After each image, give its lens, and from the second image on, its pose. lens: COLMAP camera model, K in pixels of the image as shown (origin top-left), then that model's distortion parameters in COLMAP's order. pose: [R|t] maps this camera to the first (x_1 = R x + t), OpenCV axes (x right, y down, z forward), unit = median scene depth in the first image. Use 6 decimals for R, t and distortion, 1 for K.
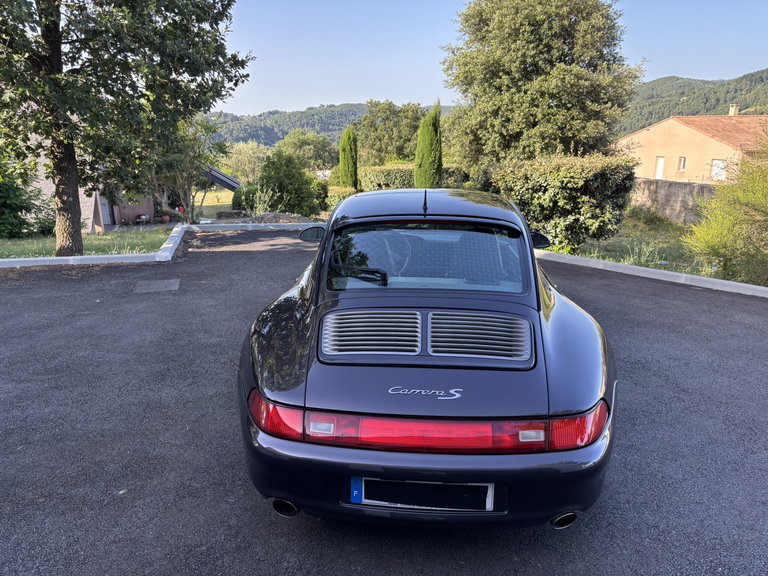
lens RADIAL K [[583.8, 0, 387.5], [0, 583.8, 288.3], [0, 0, 1]] dist [0.059911, -0.073944]
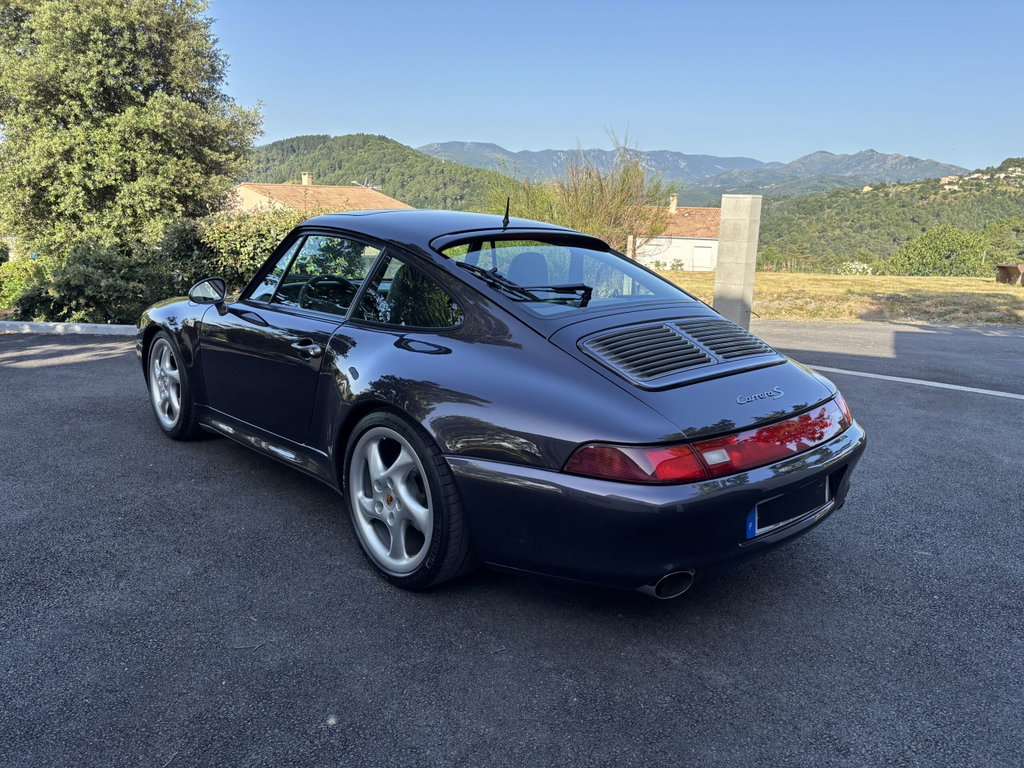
lens RADIAL K [[778.4, 0, 516.6], [0, 778.4, 384.4], [0, 0, 1]] dist [0.059911, -0.073944]
pose [[0.682774, -0.144394, 0.716219, -0.142185], [0.172147, 0.984472, 0.034367, 0.008148], [-0.710060, 0.099831, 0.697029, 0.061416]]
